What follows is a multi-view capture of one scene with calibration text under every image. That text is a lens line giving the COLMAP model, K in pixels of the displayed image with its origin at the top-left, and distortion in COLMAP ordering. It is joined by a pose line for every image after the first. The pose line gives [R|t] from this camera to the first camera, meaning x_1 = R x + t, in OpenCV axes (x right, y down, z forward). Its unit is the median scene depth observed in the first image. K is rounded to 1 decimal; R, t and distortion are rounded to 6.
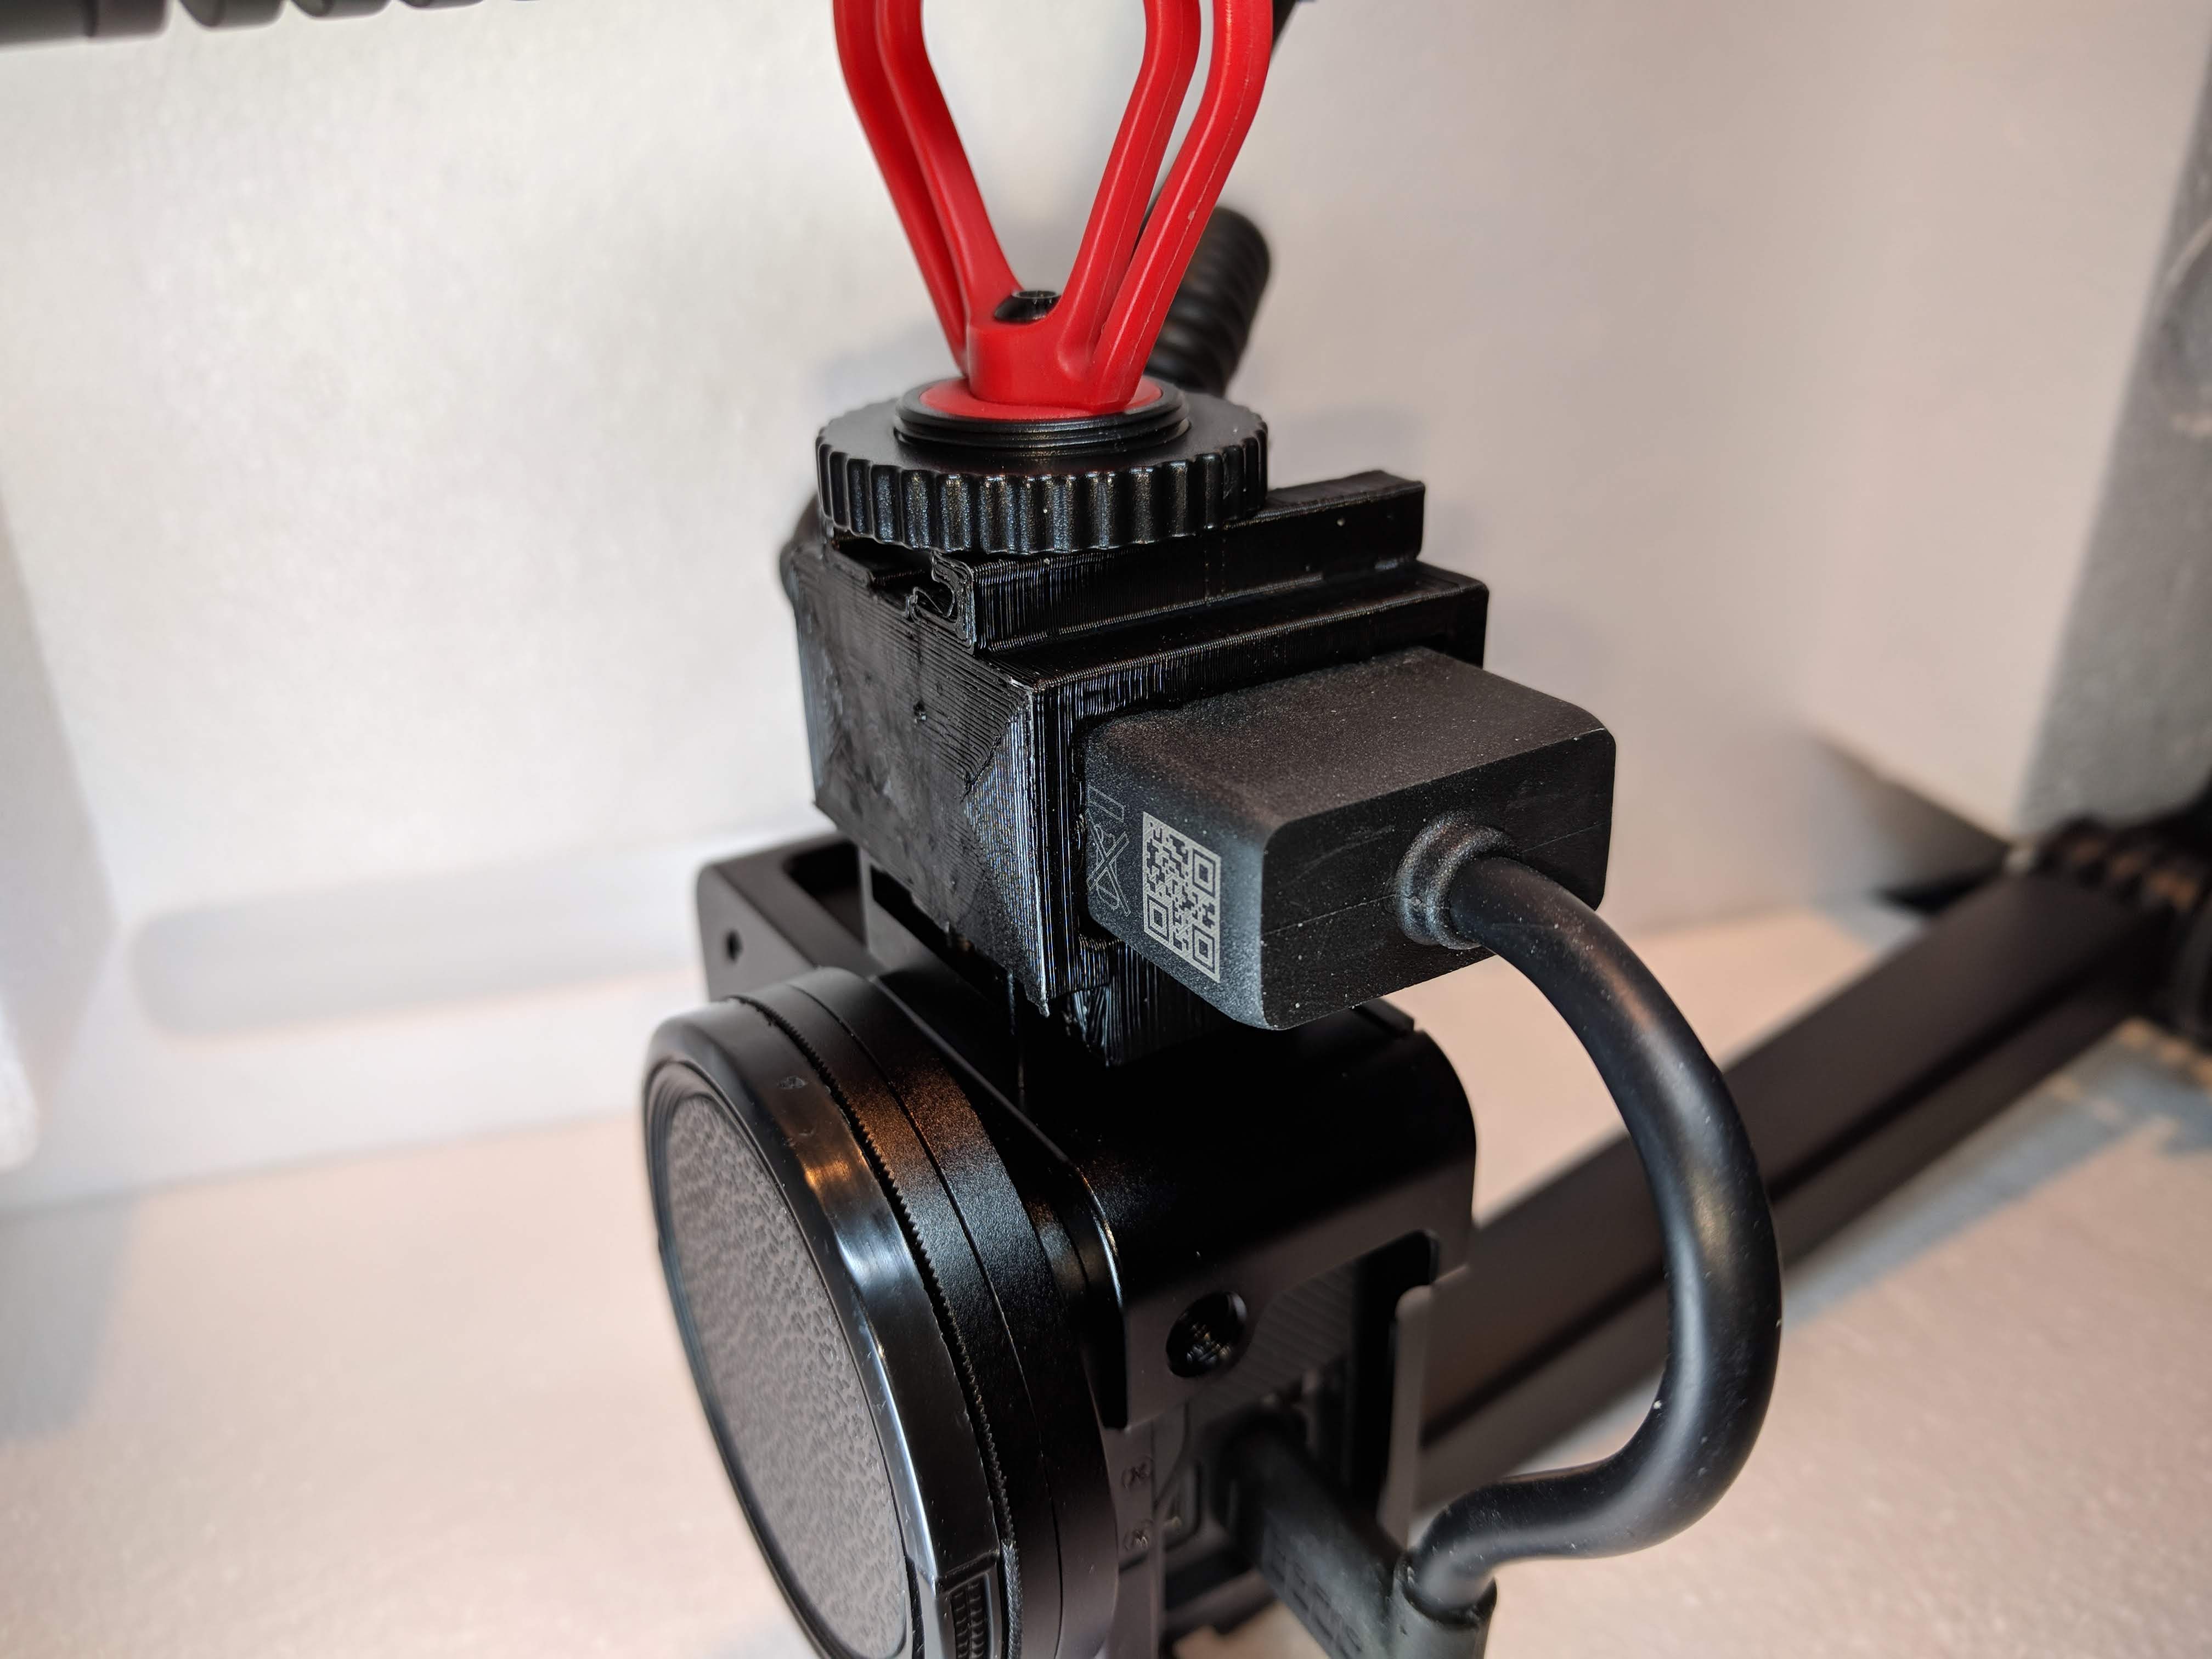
lens RADIAL K [[1818.6, 0, 1052.3], [0, 1818.6, 828.2], [0, 0, 1]] dist [-0.154725, 0.090436]
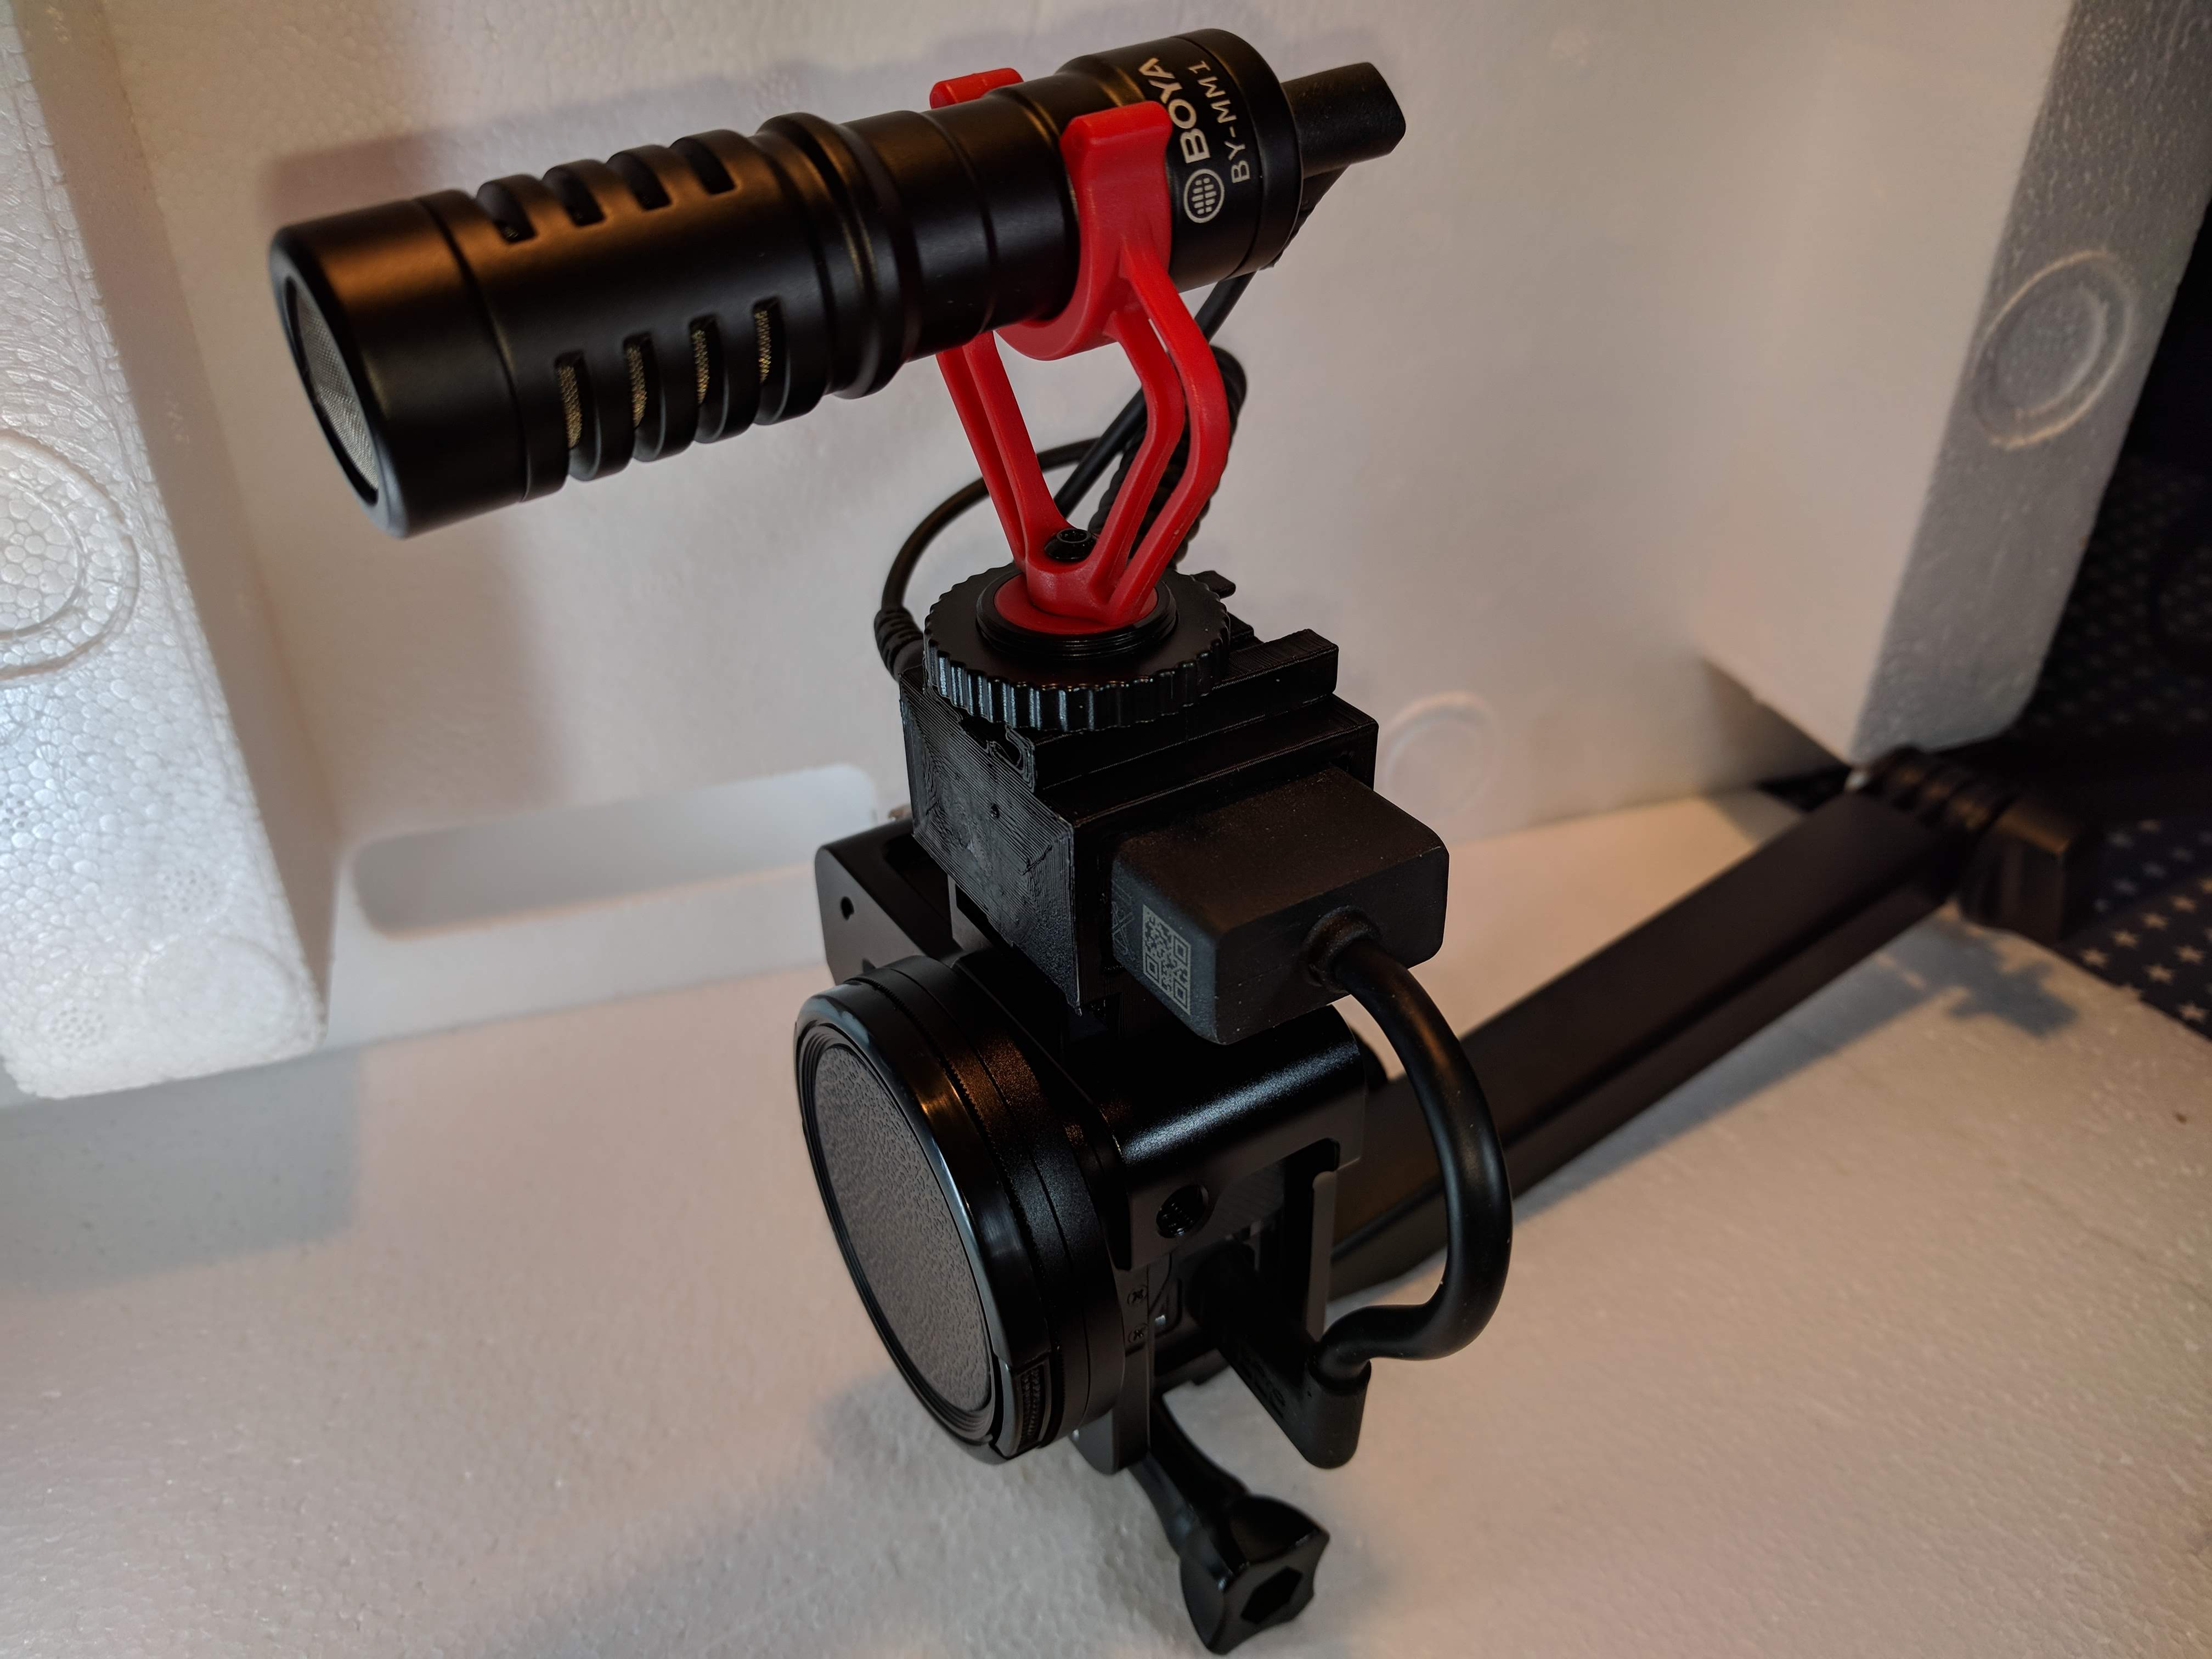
lens RADIAL K [[1818.6, 0, 1052.3], [0, 1818.6, 828.2], [0, 0, 1]] dist [-0.154725, 0.090436]
pose [[0.999998, -0.001407, -0.001578, -0.022236], [0.001623, 0.989218, 0.146441, -0.256776], [0.001355, -0.146443, 0.989218, -0.464536]]
